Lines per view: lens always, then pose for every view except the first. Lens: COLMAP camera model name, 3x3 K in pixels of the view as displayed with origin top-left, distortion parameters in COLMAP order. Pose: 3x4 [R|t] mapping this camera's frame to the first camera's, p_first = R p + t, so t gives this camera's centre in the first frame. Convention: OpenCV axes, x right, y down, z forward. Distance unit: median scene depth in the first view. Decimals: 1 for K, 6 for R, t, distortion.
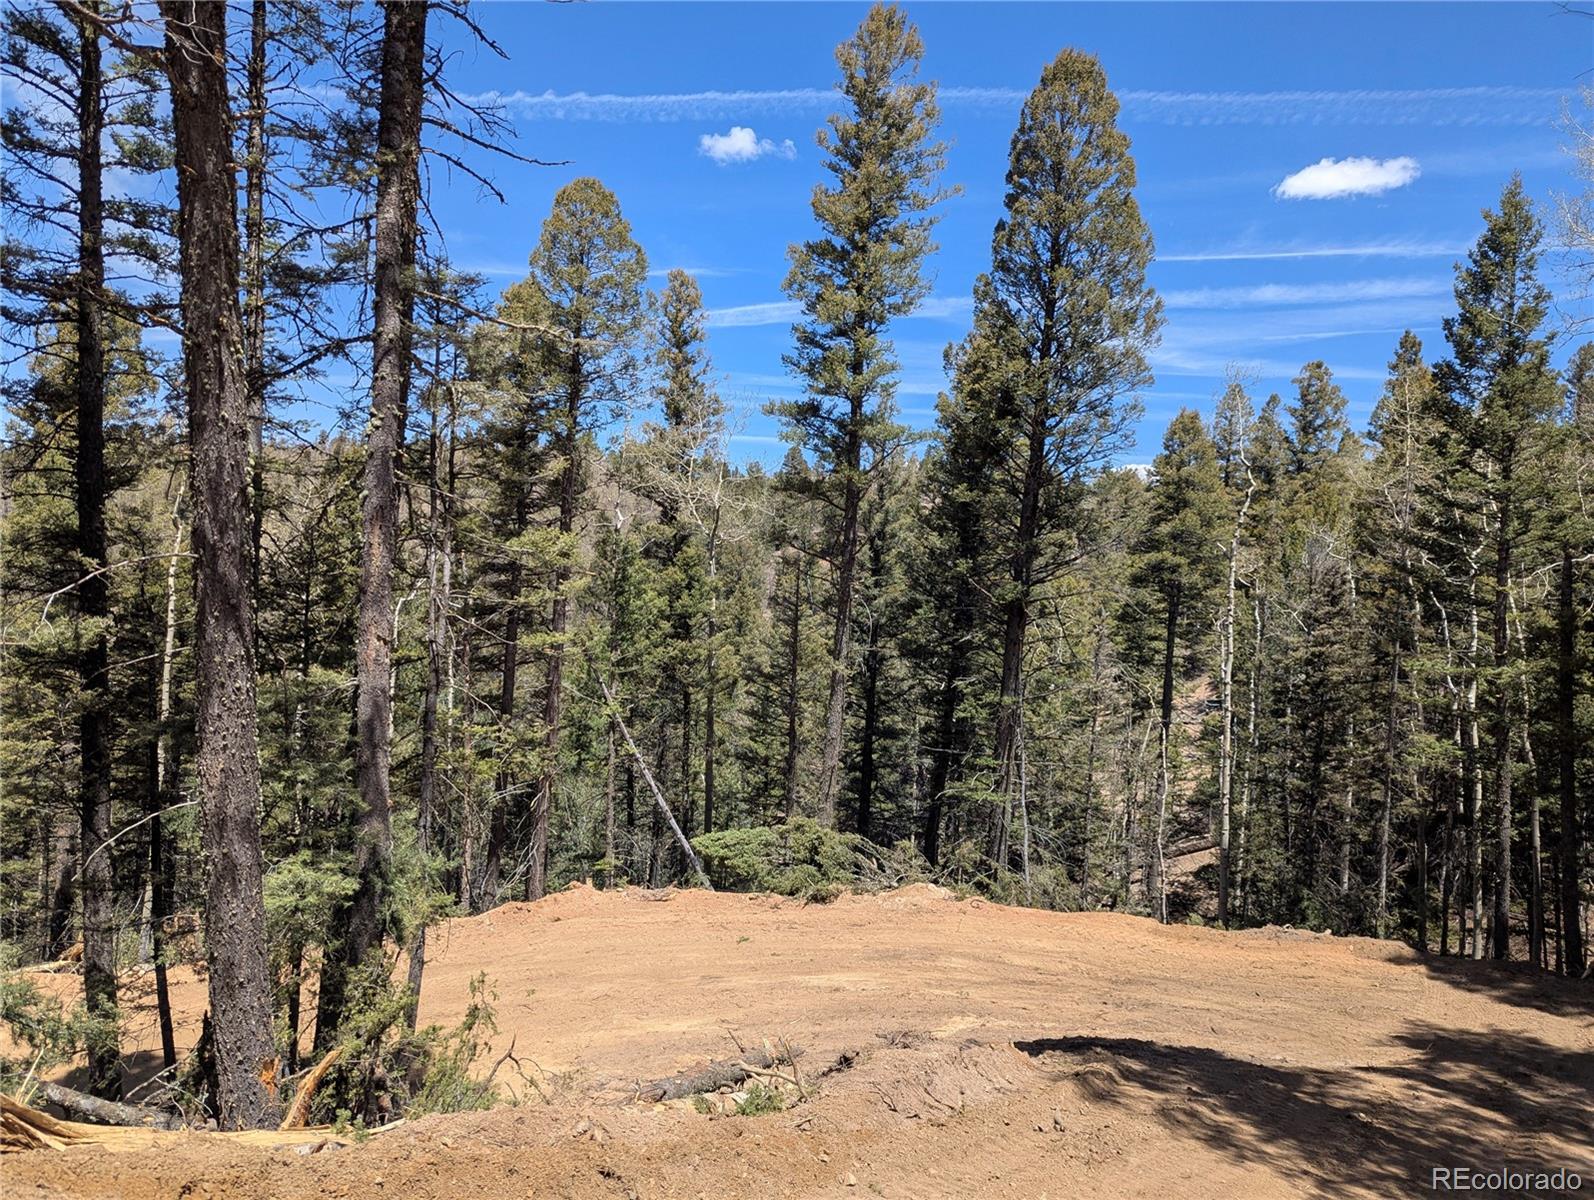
lens RADIAL K [[1090.8, 0, 784.2], [0, 1090.8, 589.4], [0, 0, 1]] dist [0.044943, -0.032875]
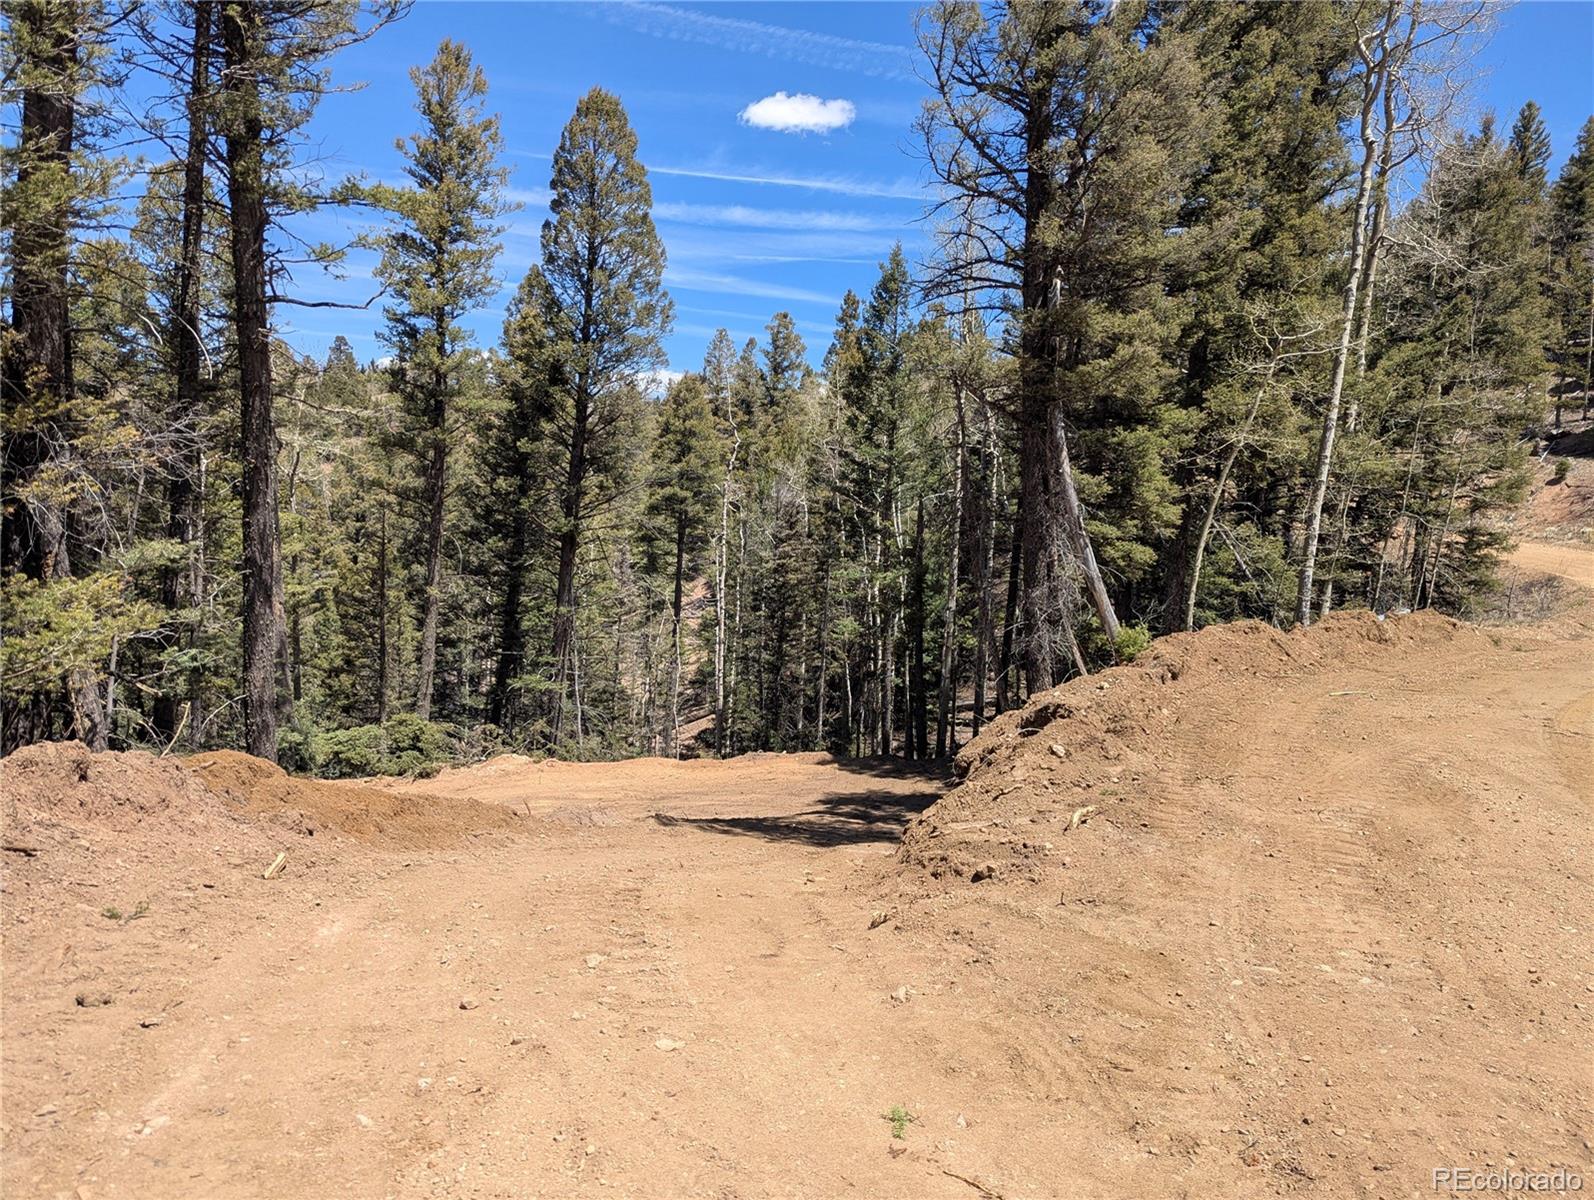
lens RADIAL K [[1090.8, 0, 800.6], [0, 1090.8, 592.0], [0, 0, 1]] dist [0.044943, -0.032875]
pose [[0.895148, -0.041872, 0.443798, -0.105579], [0.000257, 0.995627, 0.093419, -0.035948], [-0.445769, -0.083510, 0.891244, -0.240568]]
